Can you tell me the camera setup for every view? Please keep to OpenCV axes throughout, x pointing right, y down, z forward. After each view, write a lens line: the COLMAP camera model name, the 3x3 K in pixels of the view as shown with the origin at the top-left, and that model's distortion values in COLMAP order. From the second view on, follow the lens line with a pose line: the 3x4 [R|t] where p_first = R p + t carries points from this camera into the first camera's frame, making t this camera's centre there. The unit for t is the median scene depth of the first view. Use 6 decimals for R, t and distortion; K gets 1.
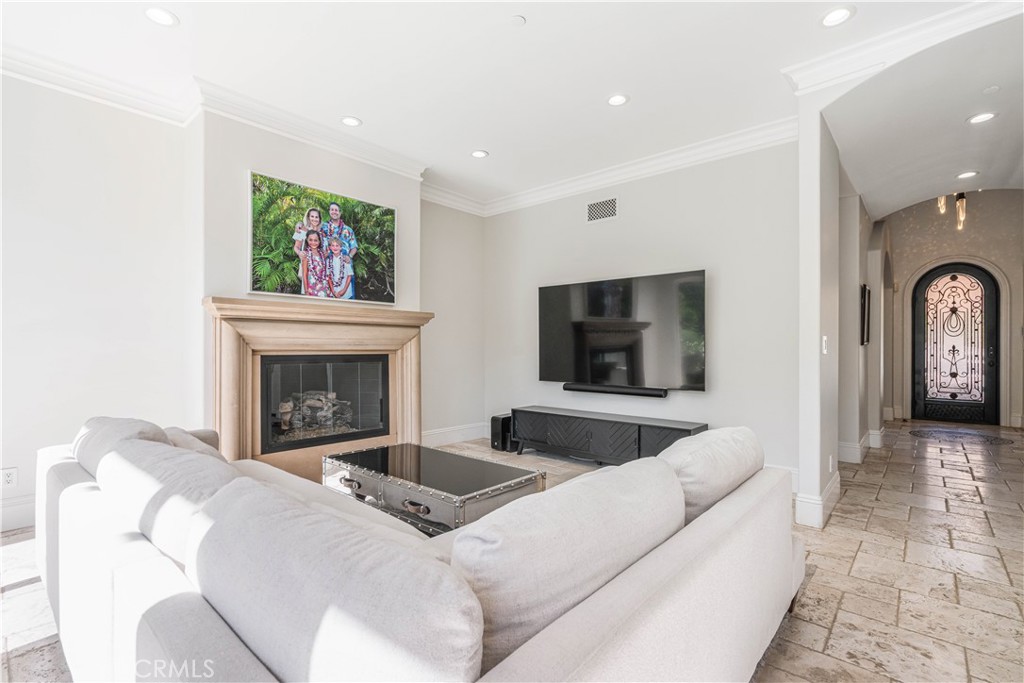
lens RADIAL K [[473.7, 0, 514.8], [0, 473.7, 345.3], [0, 0, 1]] dist [-0.000529, 0.000796]
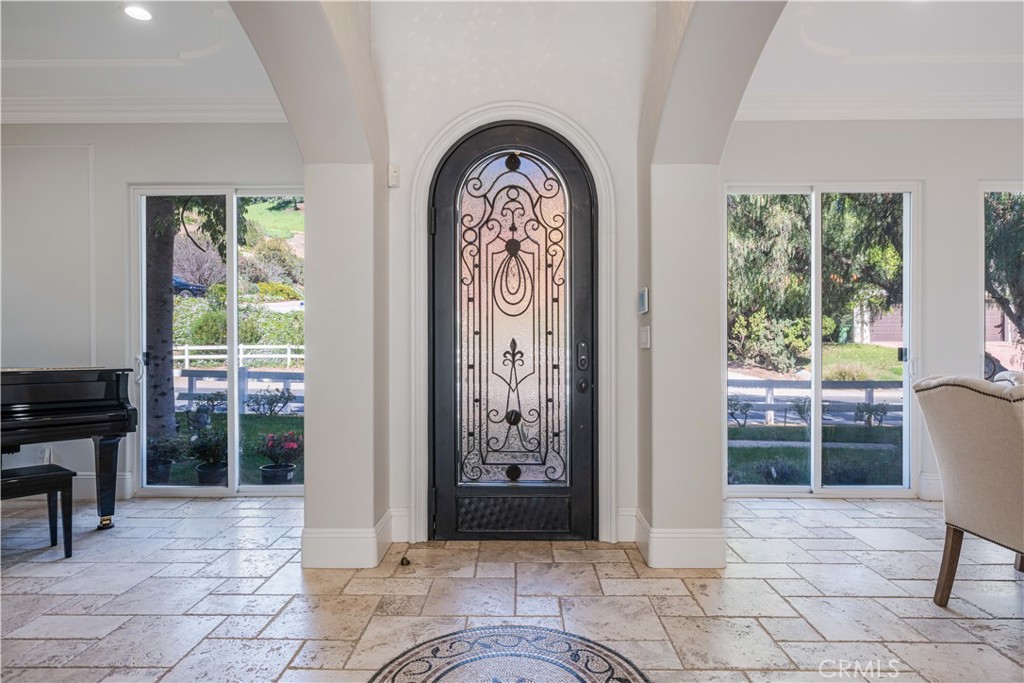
lens RADIAL K [[599.5, 0, 512.0], [0, 599.5, 341.5], [0, 0, 1]] dist [0.000447, 0.000039]
pose [[0.762275, -0.002176, 0.647249, 1.041032], [0.004179, 0.999990, -0.001560, 0.004000], [-0.647239, 0.003894, 0.762277, 1.073494]]
